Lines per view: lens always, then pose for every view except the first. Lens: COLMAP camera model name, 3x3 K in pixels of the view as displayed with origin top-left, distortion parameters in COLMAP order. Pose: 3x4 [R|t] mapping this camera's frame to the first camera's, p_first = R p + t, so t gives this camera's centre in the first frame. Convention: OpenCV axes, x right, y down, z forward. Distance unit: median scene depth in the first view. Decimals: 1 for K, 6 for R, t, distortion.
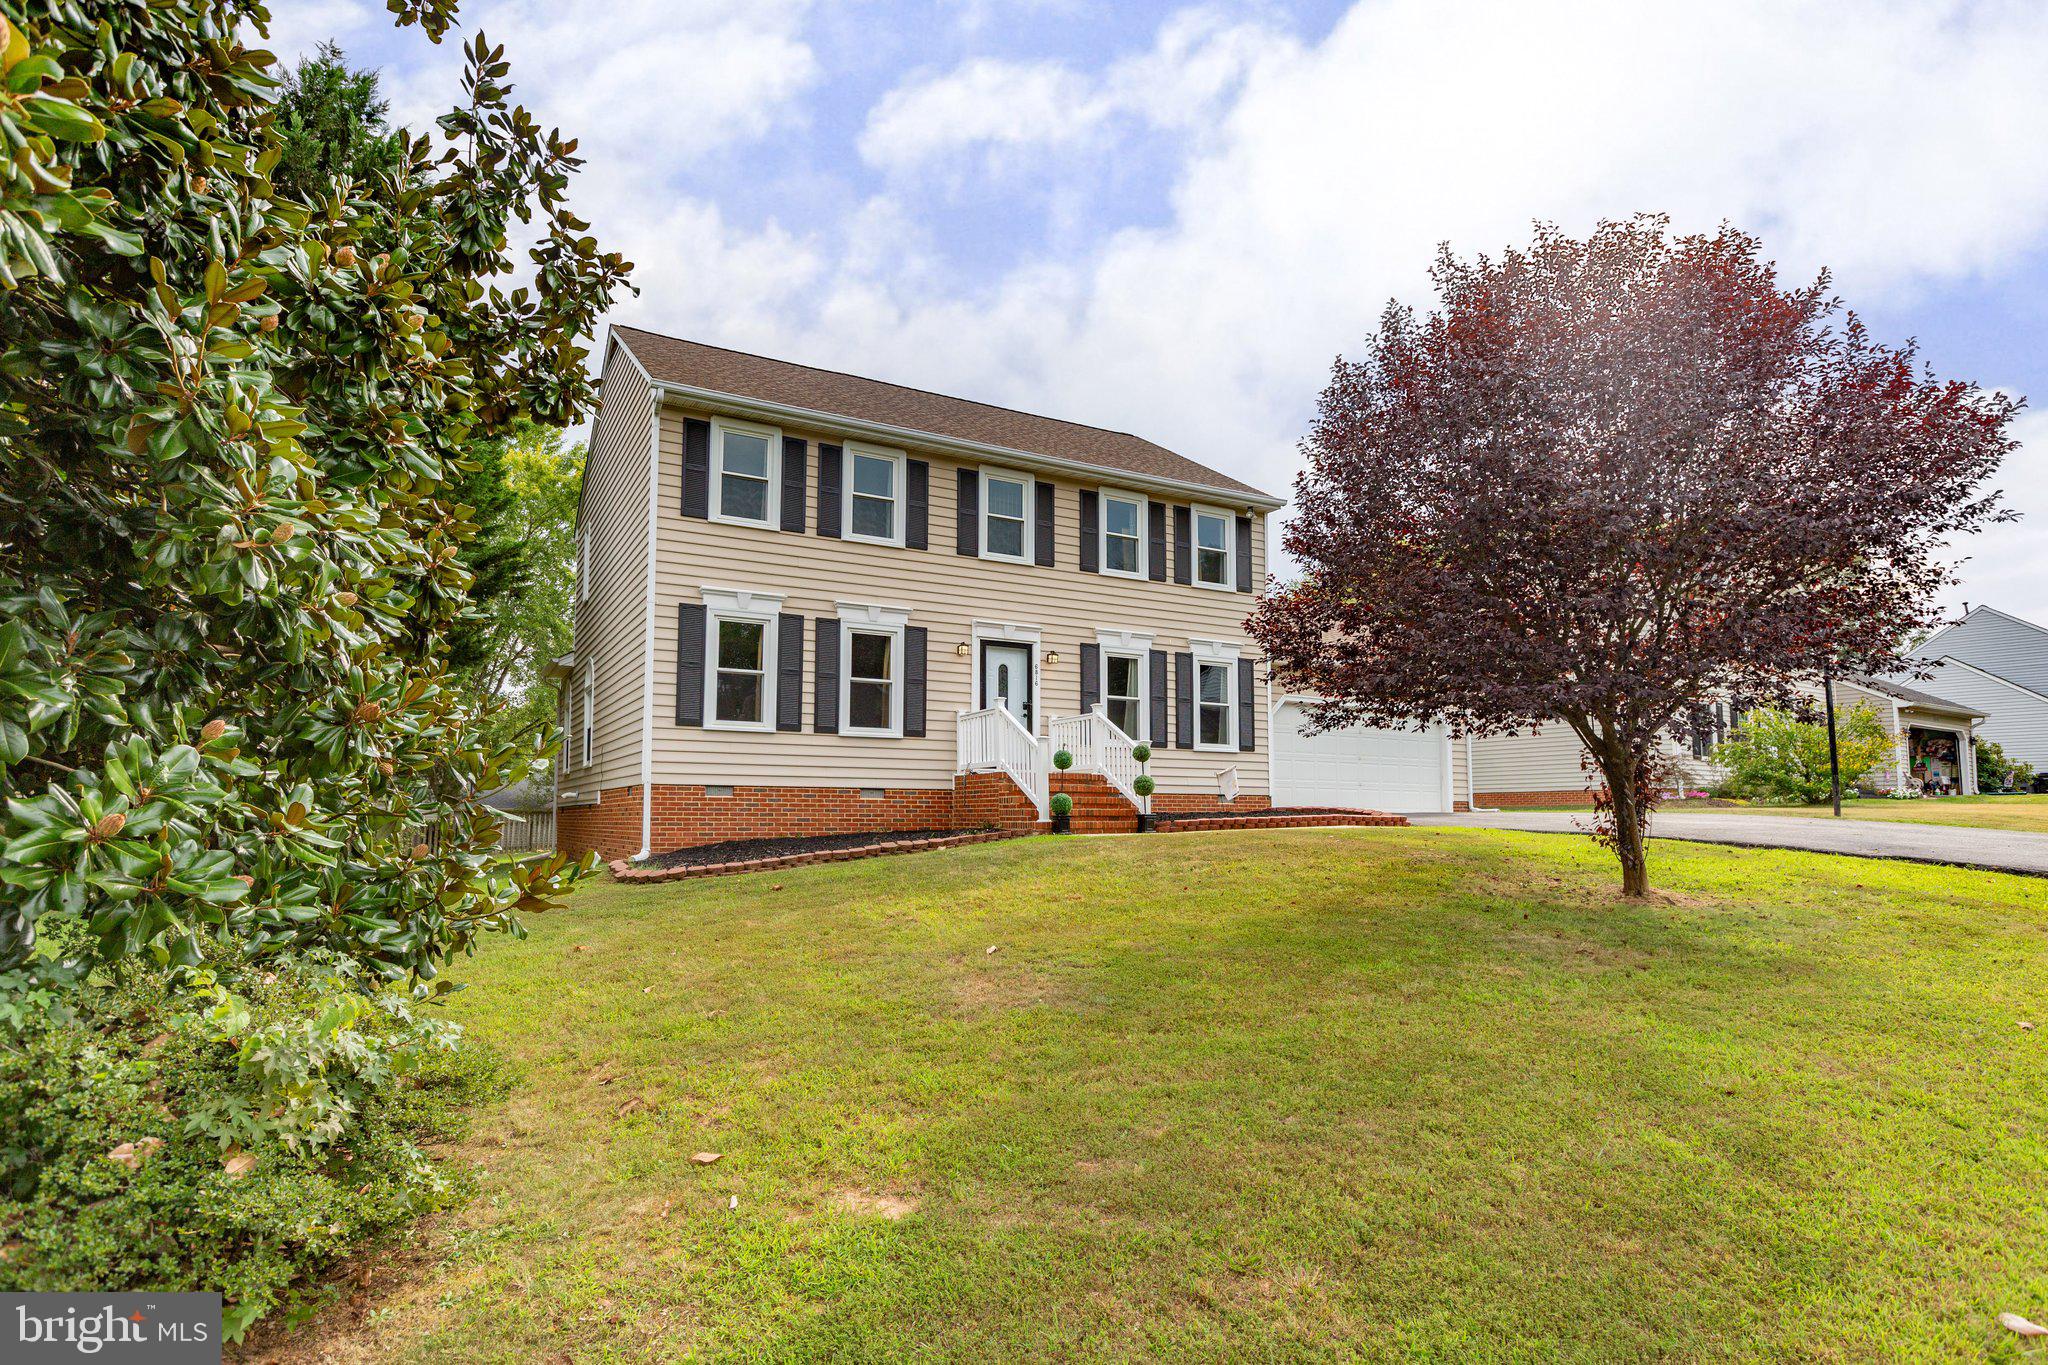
lens RADIAL K [[1201.0, 0, 1026.9], [0, 1201.0, 675.8], [0, 0, 1]] dist [-0.000446, -0.000006]
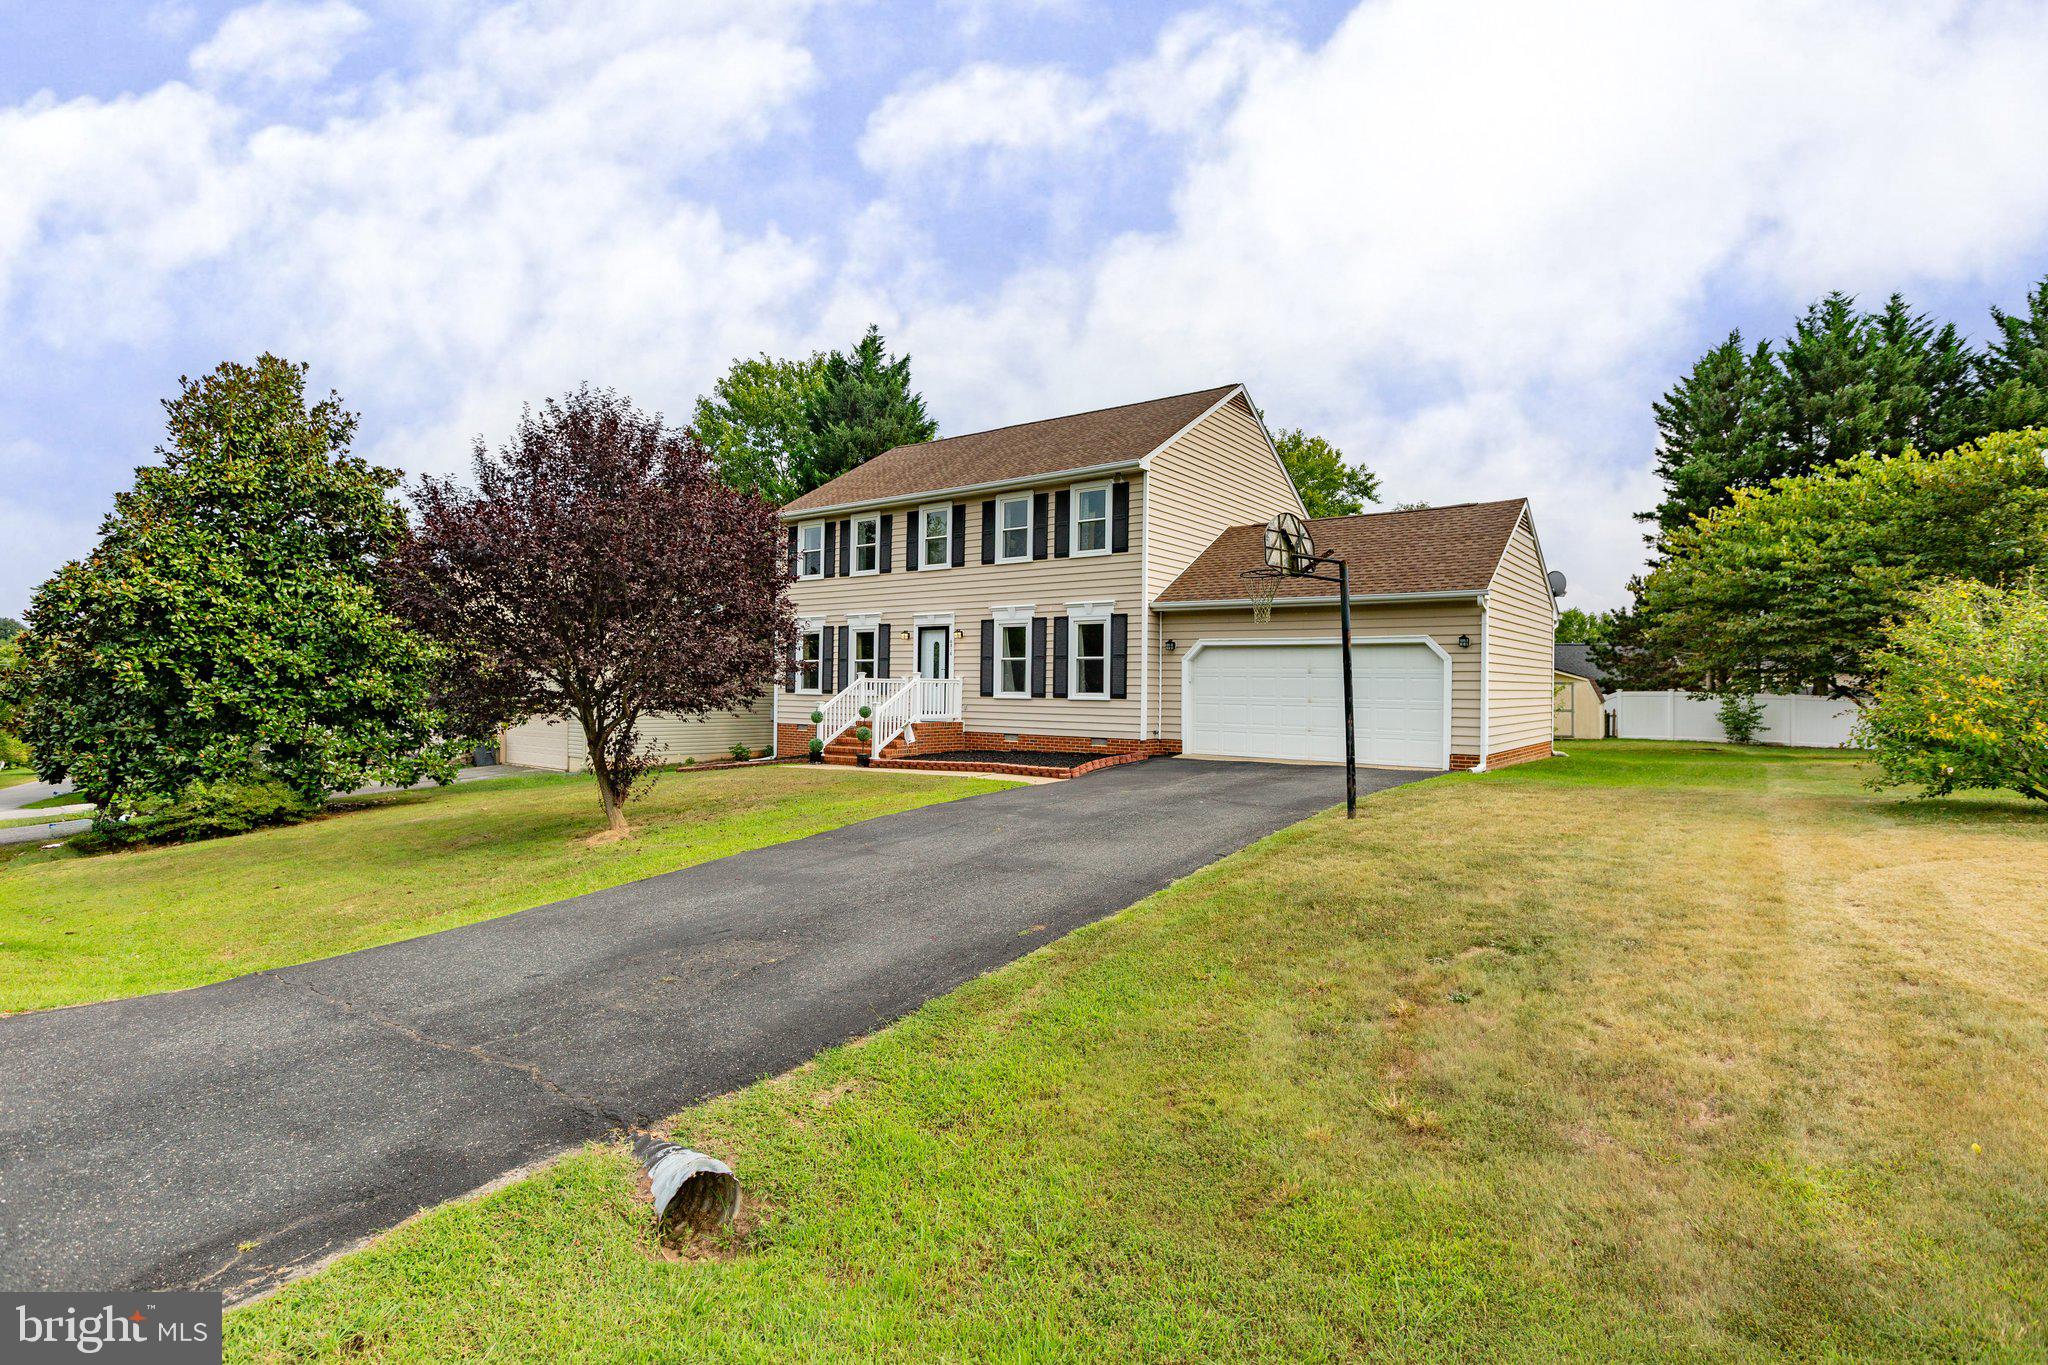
lens RADIAL K [[978.2, 0, 1028.3], [0, 978.2, 688.2], [0, 0, 1]] dist [0.000972, 0.000004]
pose [[0.372788, -0.046418, -0.926755, 0.985953], [0.050402, 0.998287, -0.029727, 0.076598], [0.926547, -0.035628, 0.374489, 0.606243]]
